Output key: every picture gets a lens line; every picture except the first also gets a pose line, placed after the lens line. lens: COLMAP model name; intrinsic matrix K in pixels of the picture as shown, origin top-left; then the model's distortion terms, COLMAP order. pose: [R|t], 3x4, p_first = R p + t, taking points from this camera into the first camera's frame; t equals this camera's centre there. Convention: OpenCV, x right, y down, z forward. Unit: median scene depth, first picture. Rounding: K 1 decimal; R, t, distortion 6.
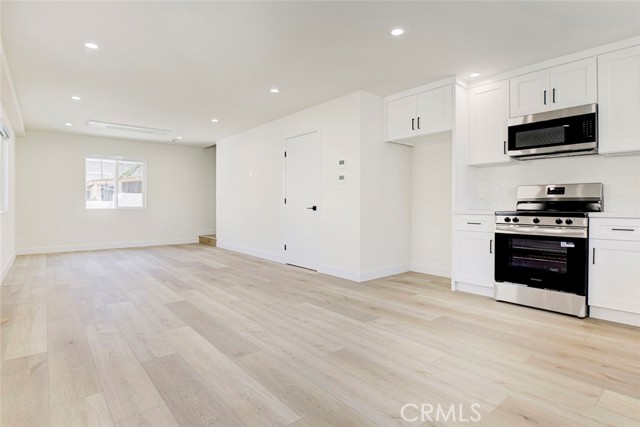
lens RADIAL K [[332.5, 0, 320.0], [0, 332.5, 213.5], [0, 0, 1]] dist [-0.041067, -0.000037]
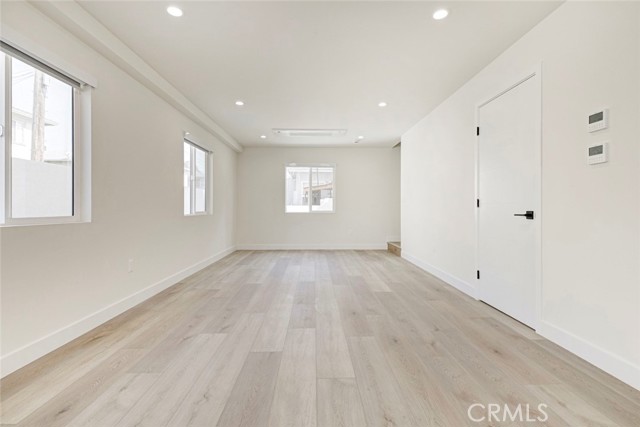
lens RADIAL K [[302.2, 0, 315.7], [0, 302.2, 207.0], [0, 0, 1]] dist [0.002083, -0.000014]
pose [[0.772346, -0.006255, -0.635172, 0.040572], [-0.012615, 0.999603, -0.025183, -0.017428], [0.635077, 0.027463, 0.771960, 0.558866]]
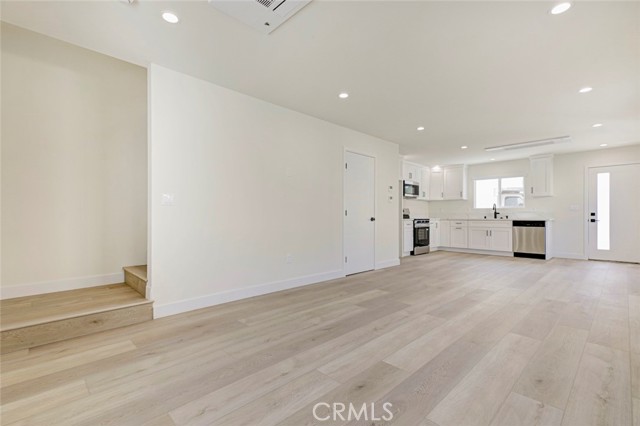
lens RADIAL K [[285.8, 0, 320.0], [0, 285.8, 213.0], [0, 0, 1]] dist [0.024299, -0.000385]
pose [[-0.068422, 0.007148, 0.997631, -1.536195], [0.024978, 0.999673, -0.005450, -0.055010], [-0.997344, 0.024546, -0.068578, 1.833098]]
